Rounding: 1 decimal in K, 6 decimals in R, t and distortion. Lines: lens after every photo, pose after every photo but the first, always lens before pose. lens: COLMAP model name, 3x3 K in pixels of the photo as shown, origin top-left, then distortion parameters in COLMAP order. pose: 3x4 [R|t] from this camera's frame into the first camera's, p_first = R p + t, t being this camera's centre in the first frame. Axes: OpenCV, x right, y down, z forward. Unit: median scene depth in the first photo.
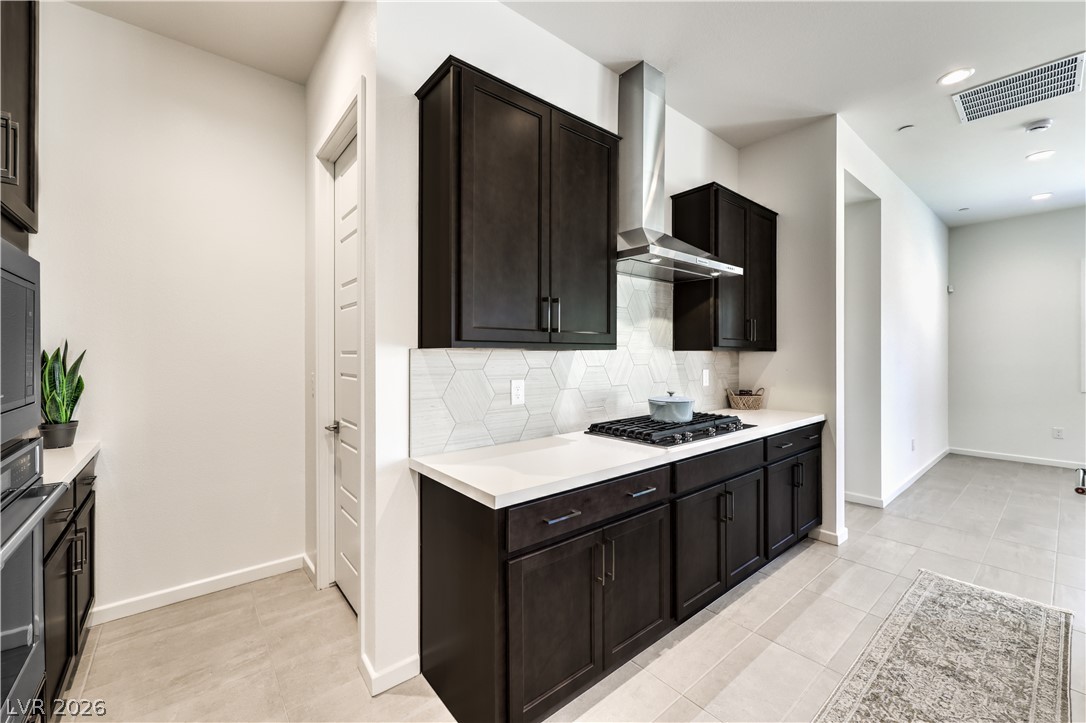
lens RADIAL K [[434.5, 0, 546.9], [0, 434.5, 354.5], [0, 0, 1]] dist [-0.001938, -0.000062]
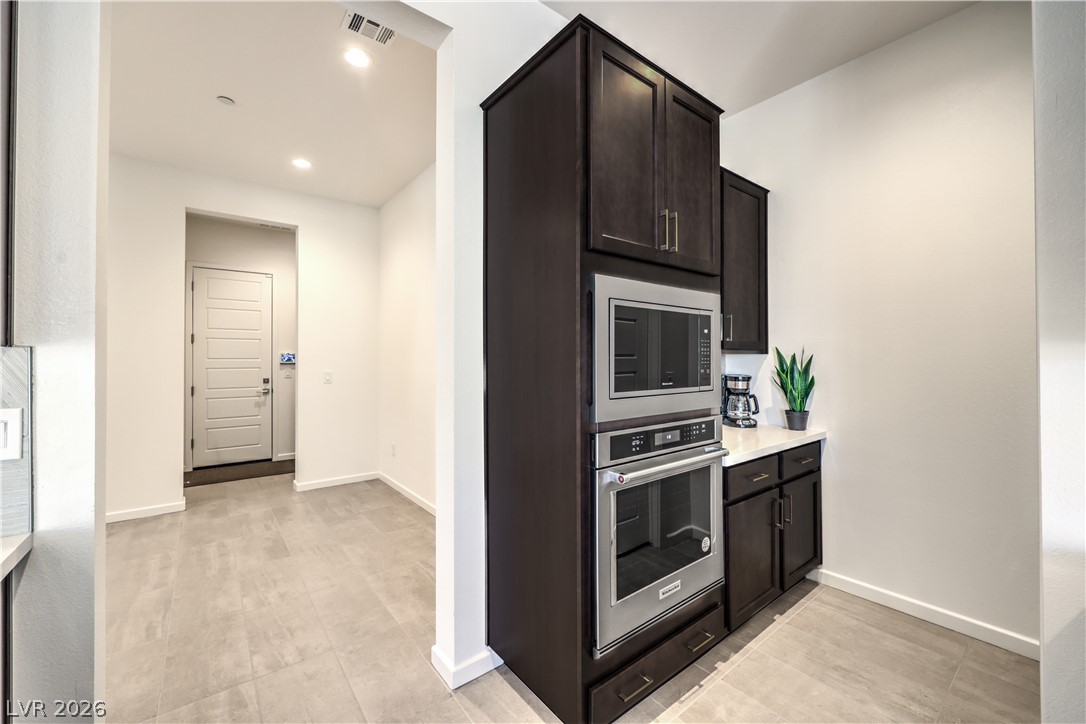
lens RADIAL K [[433.6, 0, 545.3], [0, 433.6, 357.5], [0, 0, 1]] dist [-0.001235, -0.000145]
pose [[-0.028091, -0.004920, -0.999593, 0.177666], [0.000422, 0.999988, -0.004933, 0.003913], [0.999605, -0.000561, -0.028089, 0.261055]]
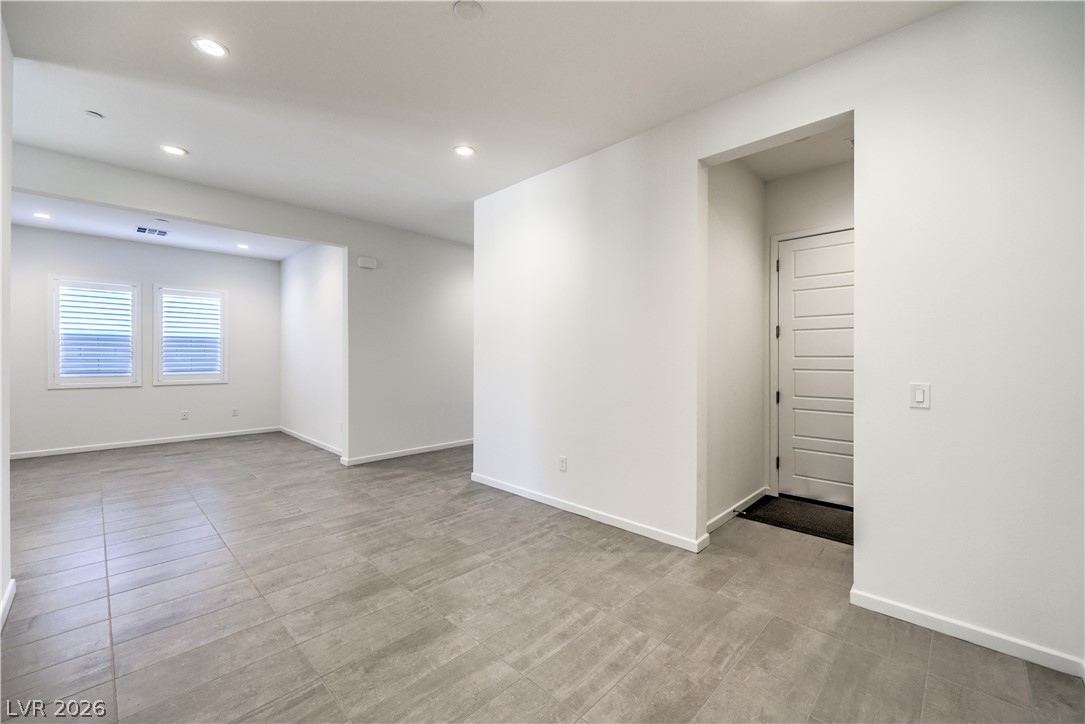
lens RADIAL K [[439.3, 0, 546.4], [0, 439.3, 356.8], [0, 0, 1]] dist [-0.002554, -0.000293]
pose [[-0.994070, -0.002760, -0.108708, -0.919308], [-0.002723, 0.999996, -0.000491, 0.002199], [0.108709, -0.000192, -0.994074, 0.062926]]
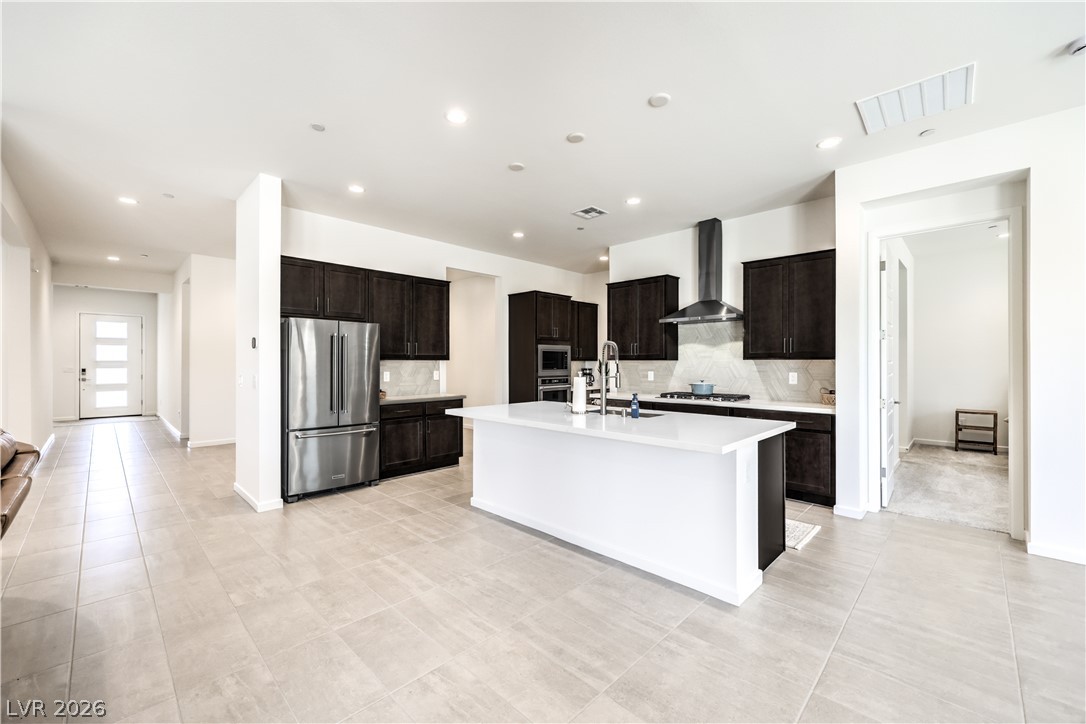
lens RADIAL K [[437.0, 0, 543.3], [0, 437.0, 362.5], [0, 0, 1]] dist [-0.000179, 0.000127]
pose [[0.100295, -0.000542, -0.994958, 2.569114], [0.000221, 1.000000, -0.000522, 0.003073], [0.994958, -0.000168, 0.100295, 0.046826]]
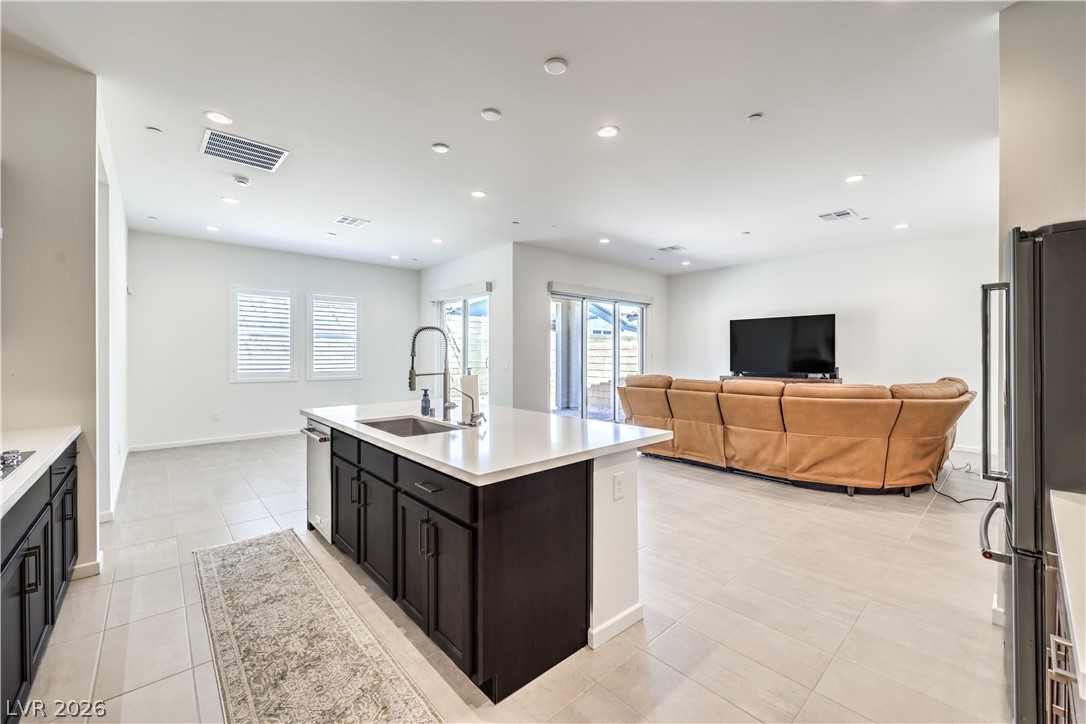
lens RADIAL K [[433.6, 0, 545.3], [0, 433.6, 357.5], [0, 0, 1]] dist [-0.001235, -0.000145]
pose [[-0.041983, -0.004867, 0.999106, -0.321778], [-0.000343, 0.999988, 0.004857, 0.002696], [-0.999118, -0.000139, -0.041984, 0.197302]]
